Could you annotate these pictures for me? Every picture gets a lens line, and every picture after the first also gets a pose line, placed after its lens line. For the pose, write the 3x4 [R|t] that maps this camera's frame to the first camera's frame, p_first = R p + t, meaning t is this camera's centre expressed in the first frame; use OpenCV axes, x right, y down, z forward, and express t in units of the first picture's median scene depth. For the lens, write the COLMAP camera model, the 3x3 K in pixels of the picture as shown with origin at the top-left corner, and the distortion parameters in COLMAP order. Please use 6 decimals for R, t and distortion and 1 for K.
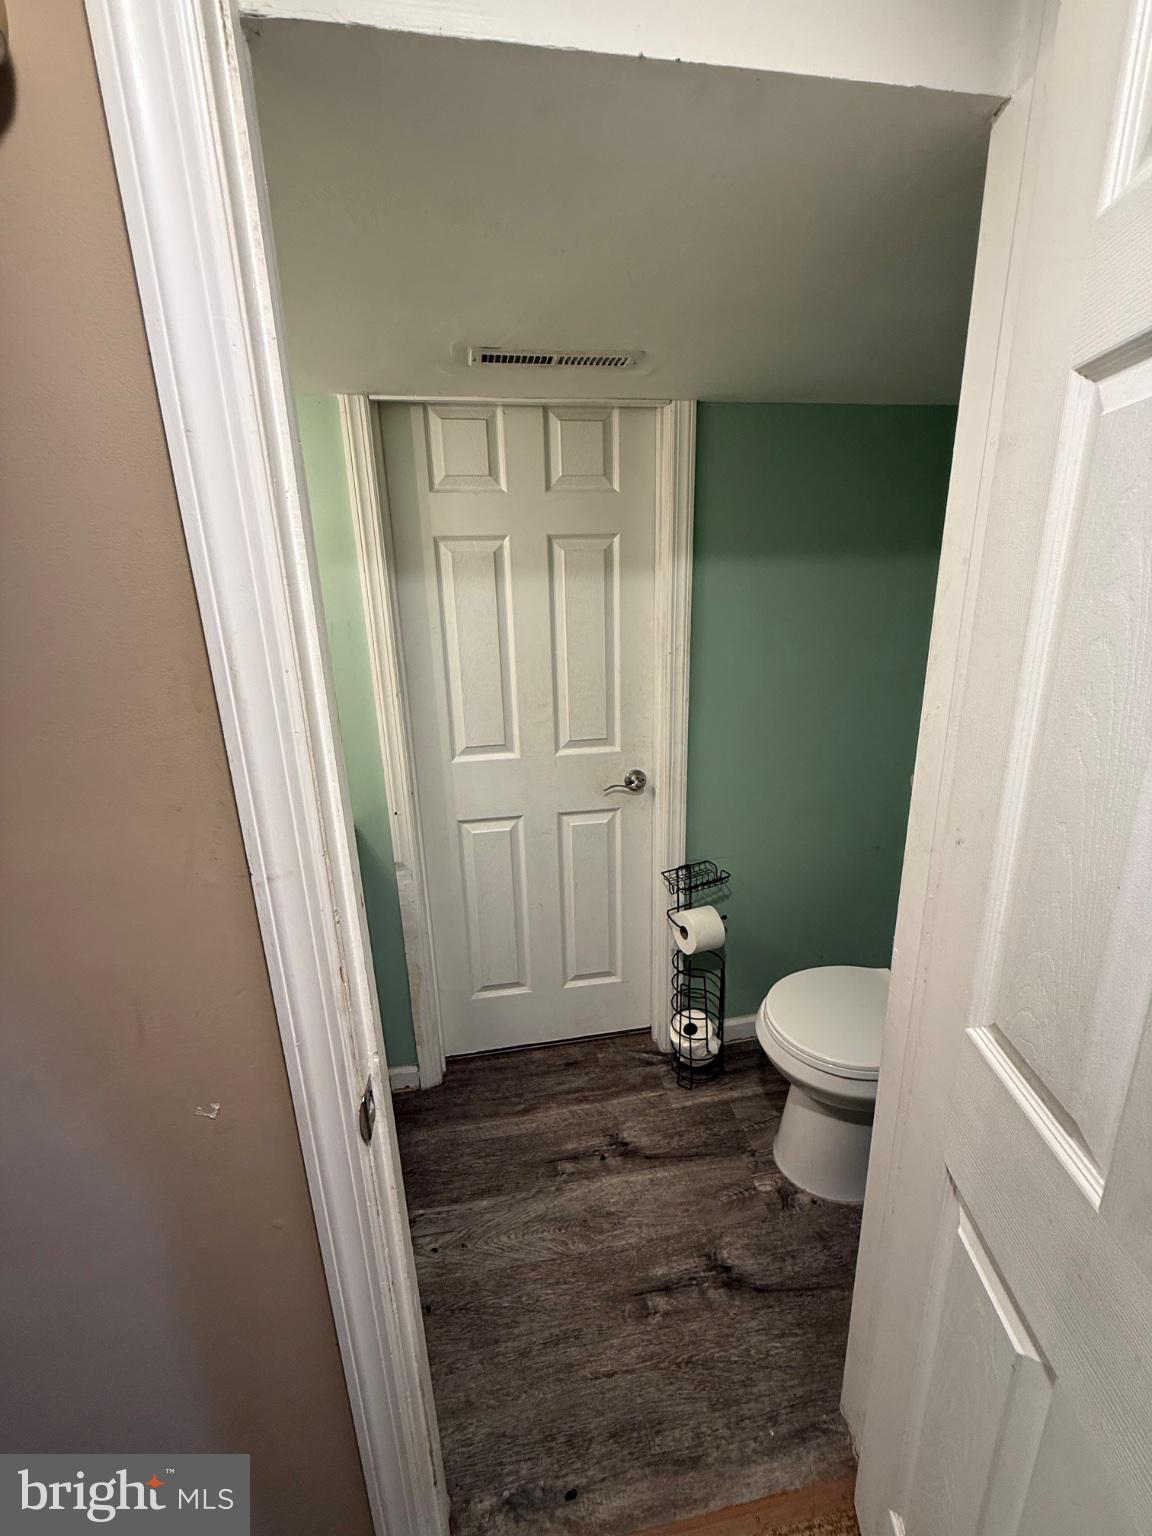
lens RADIAL K [[611.4, 0, 576.1], [0, 611.4, 764.2], [0, 0, 1]] dist [-0.001119, 0.000285]
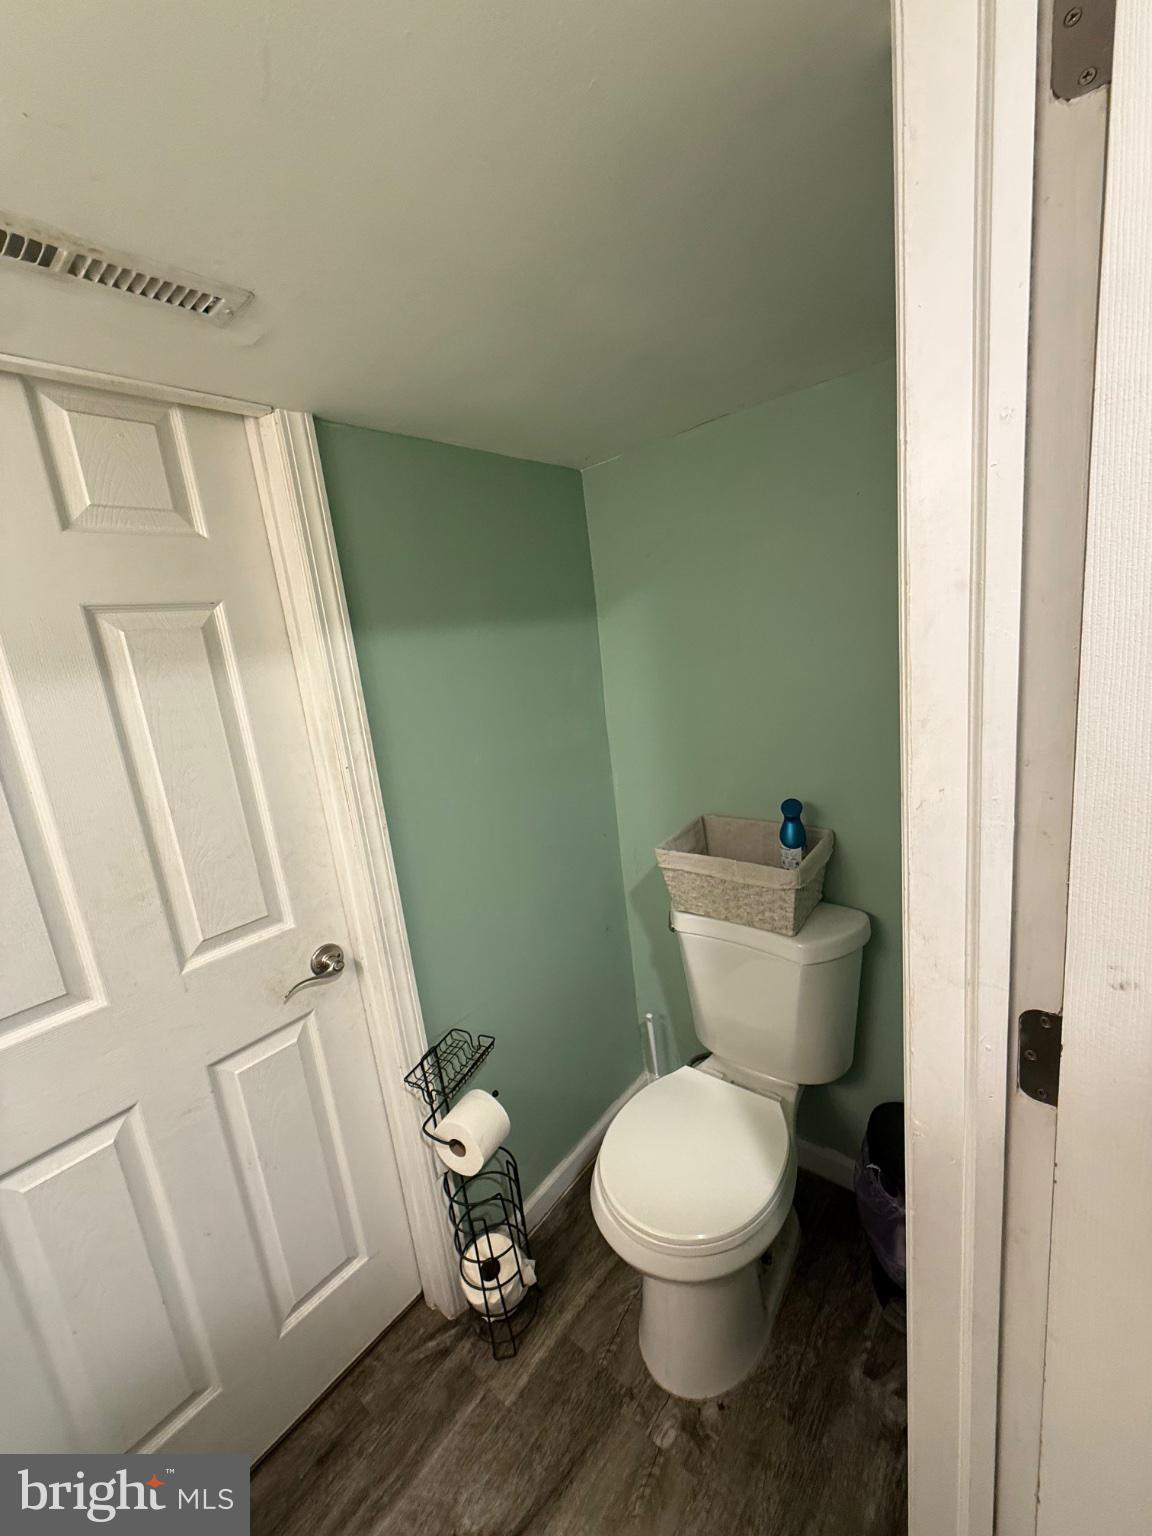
lens RADIAL K [[618.0, 0, 580.5], [0, 618.0, 772.9], [0, 0, 1]] dist [0.000056, 0.000813]
pose [[0.761988, -0.192550, 0.618303, -0.071688], [0.261676, 0.964905, -0.021999, -0.086341], [-0.592368, 0.178558, 0.785632, 0.283790]]
